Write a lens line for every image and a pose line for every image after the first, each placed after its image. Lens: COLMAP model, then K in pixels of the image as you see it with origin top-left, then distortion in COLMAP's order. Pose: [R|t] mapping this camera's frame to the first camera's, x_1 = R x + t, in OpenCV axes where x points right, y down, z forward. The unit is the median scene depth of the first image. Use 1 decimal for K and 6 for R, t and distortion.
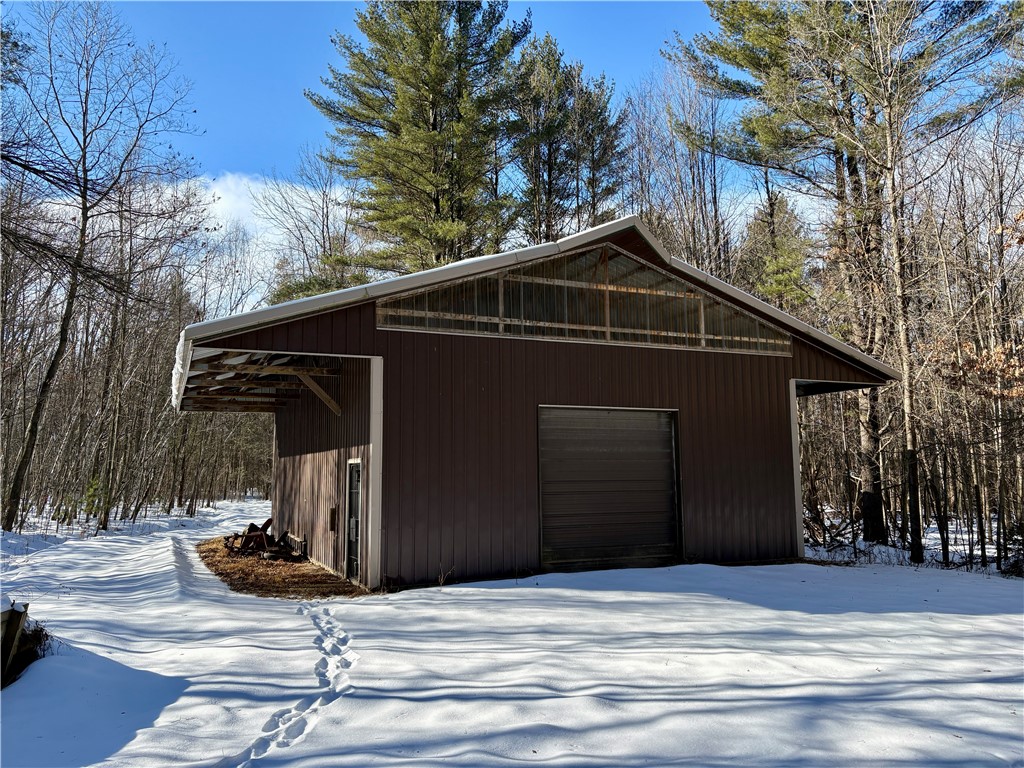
lens RADIAL K [[774.9, 0, 511.6], [0, 774.9, 387.0], [0, 0, 1]] dist [0.066681, -0.019975]
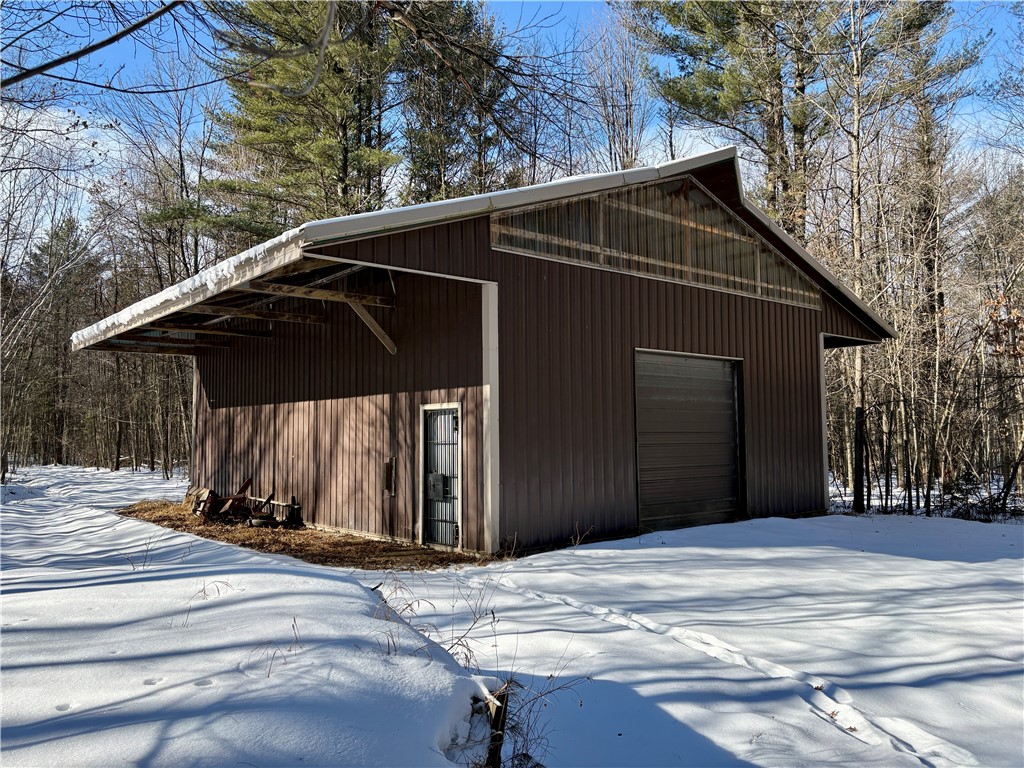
lens RADIAL K [[774.9, 0, 512.2], [0, 774.9, 383.0], [0, 0, 1]] dist [0.066681, -0.019975]
pose [[0.963416, 0.020181, 0.267251, -0.332403], [-0.031323, 0.998806, 0.037494, 0.033755], [-0.266175, -0.044494, 0.962897, 0.160301]]
